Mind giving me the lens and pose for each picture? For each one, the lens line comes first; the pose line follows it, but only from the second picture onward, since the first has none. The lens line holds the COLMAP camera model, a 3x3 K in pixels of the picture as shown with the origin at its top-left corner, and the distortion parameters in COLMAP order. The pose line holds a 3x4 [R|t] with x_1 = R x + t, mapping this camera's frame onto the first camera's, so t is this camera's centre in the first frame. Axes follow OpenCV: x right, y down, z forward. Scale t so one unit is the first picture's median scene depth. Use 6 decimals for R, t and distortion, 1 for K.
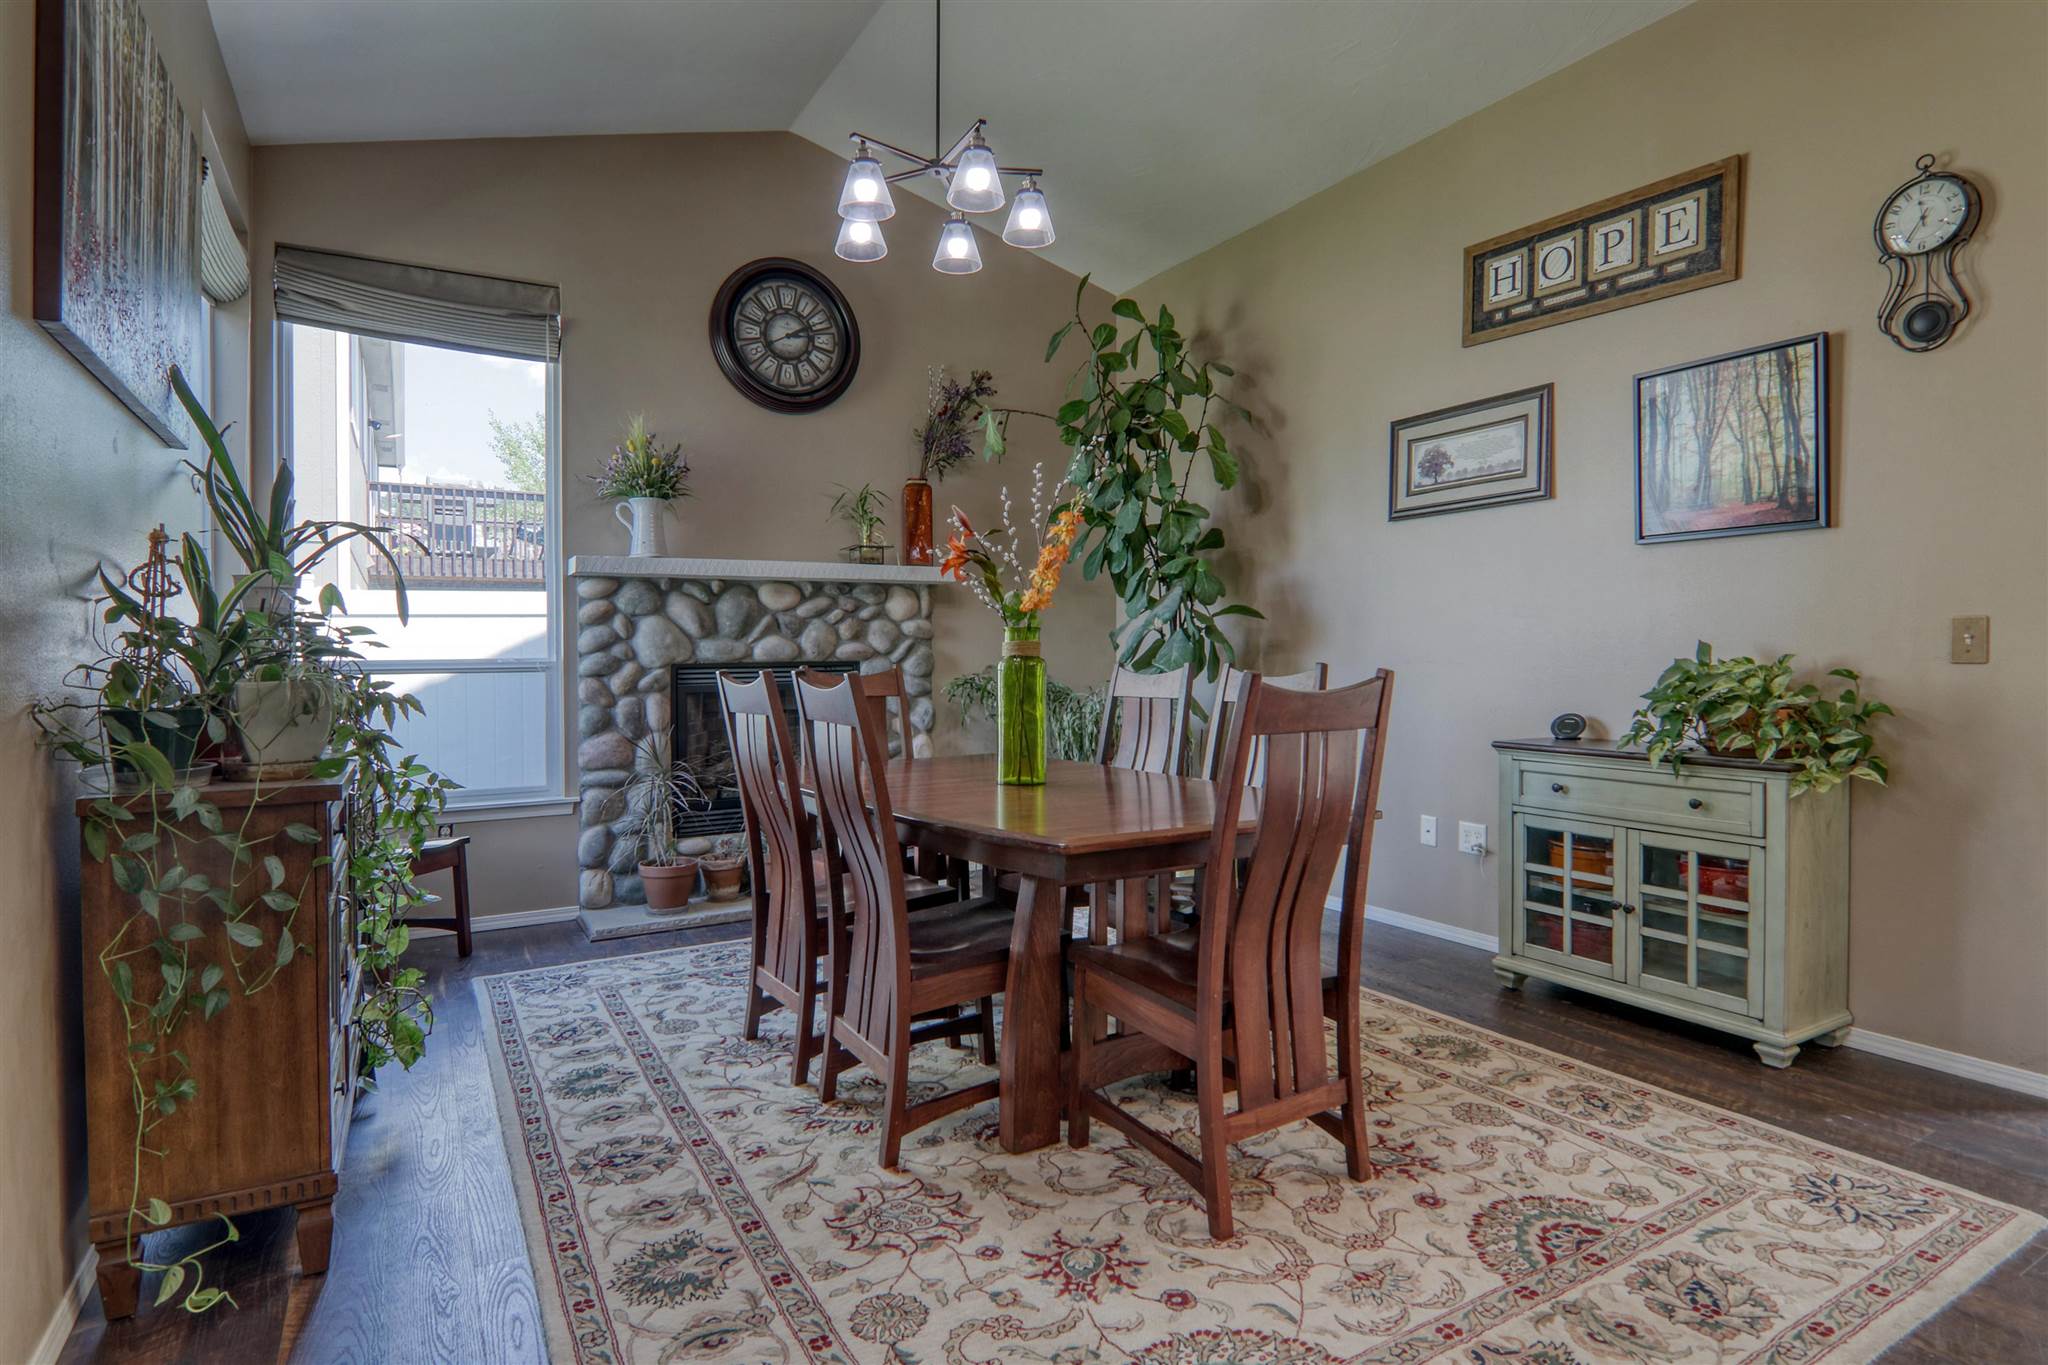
lens RADIAL K [[1079.0, 0, 1028.6], [0, 1079.0, 693.8], [0, 0, 1]] dist [-0.015831, -0.004286]
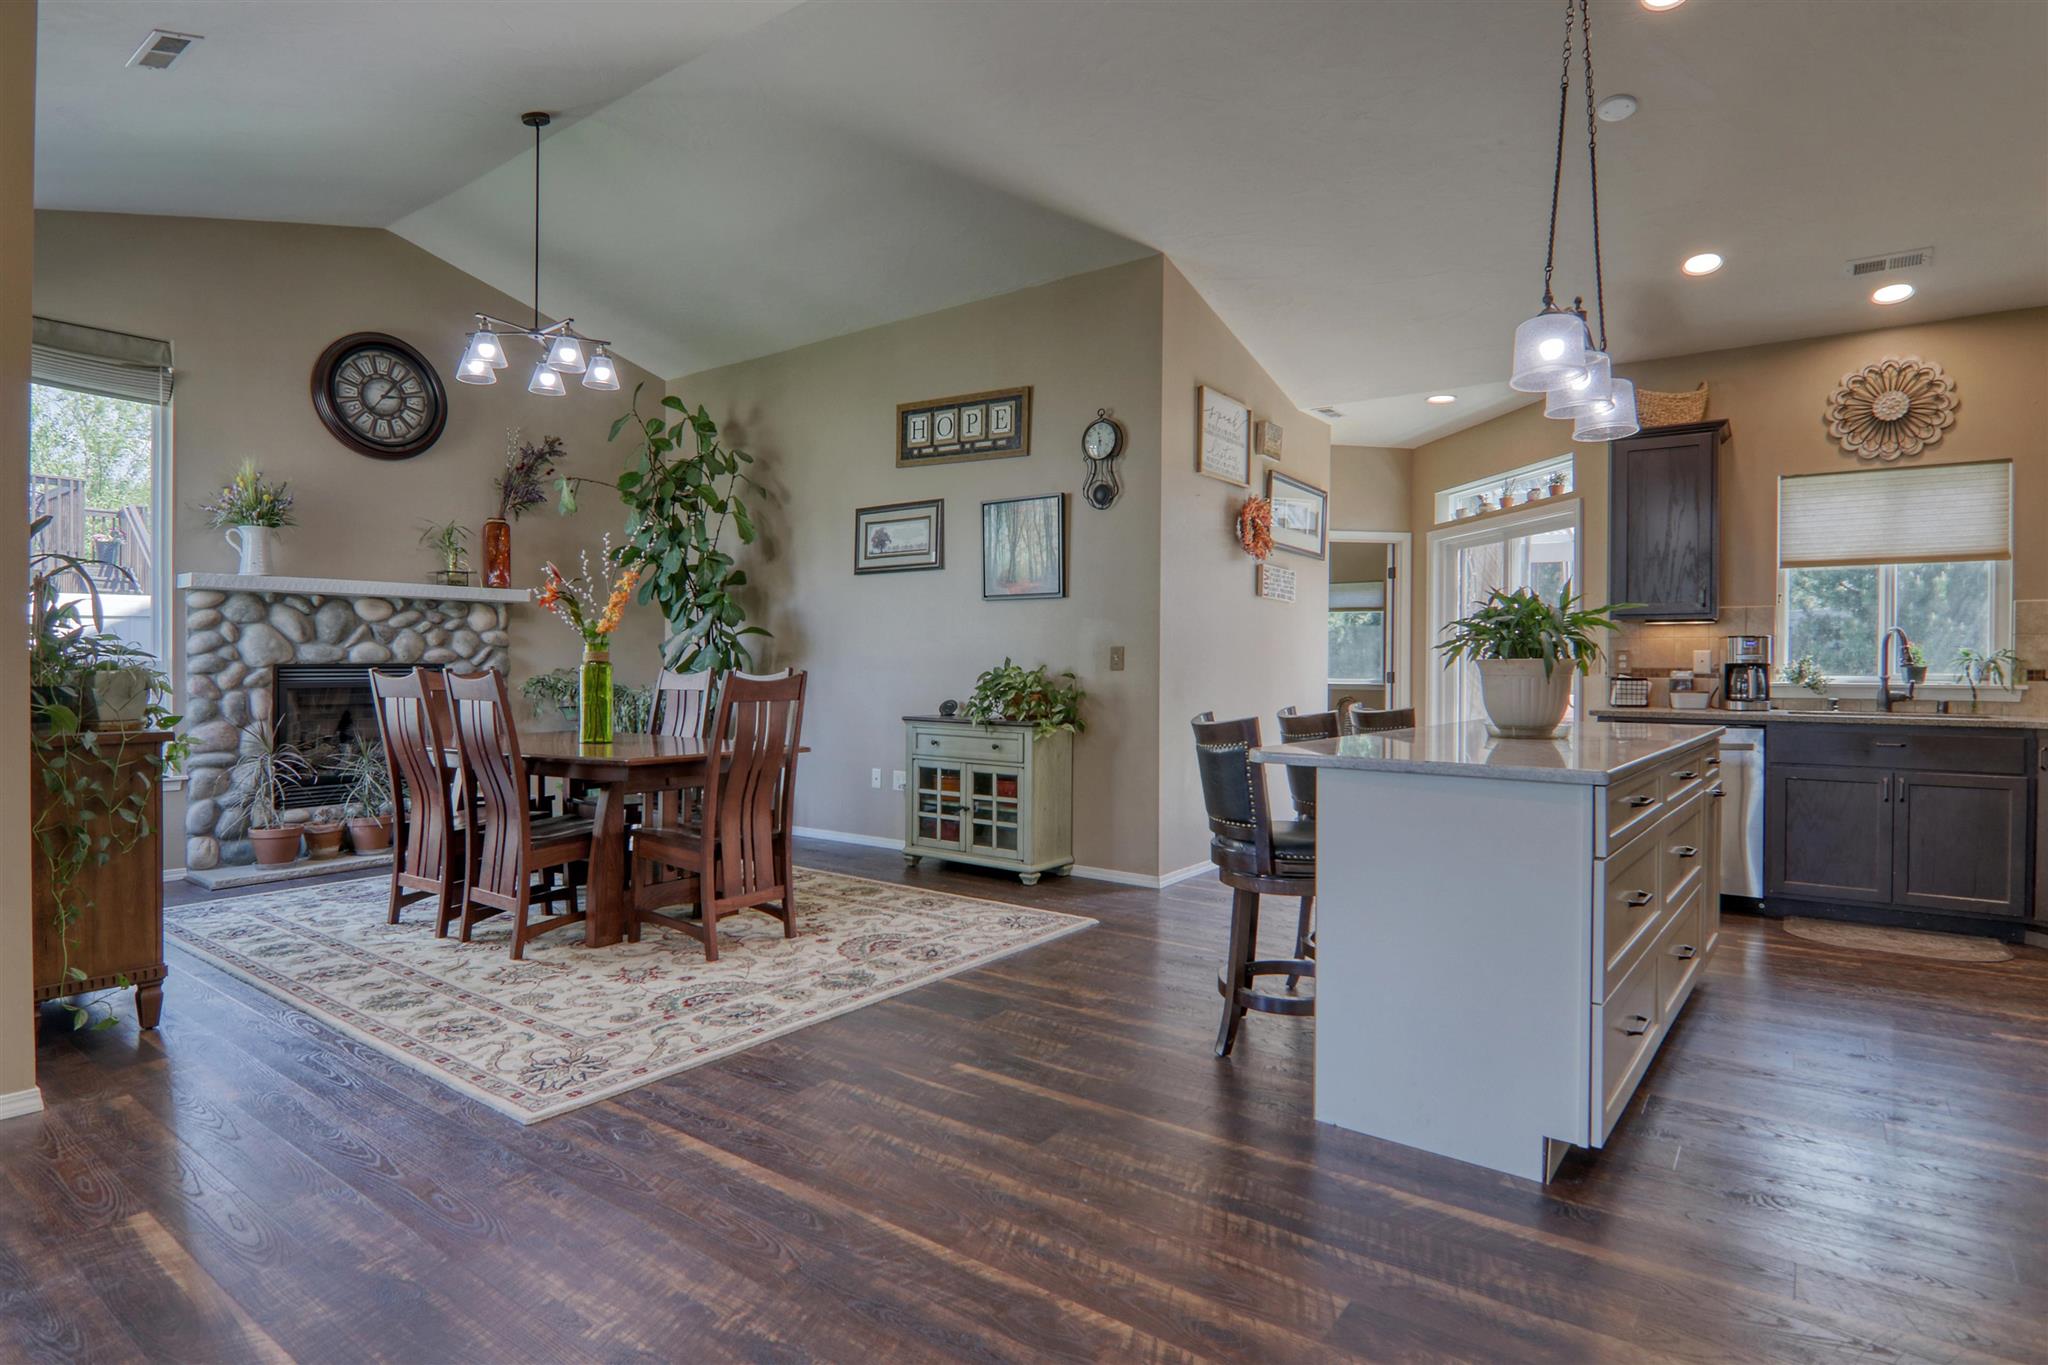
lens RADIAL K [[1079.0, 0, 1036.5], [0, 1079.0, 684.6], [0, 0, 1]] dist [-0.015831, -0.004286]
pose [[0.918786, 0.004047, 0.394736, -0.032362], [0.001903, 0.999890, -0.014682, 0.020907], [-0.394752, 0.014241, 0.918677, -0.631662]]
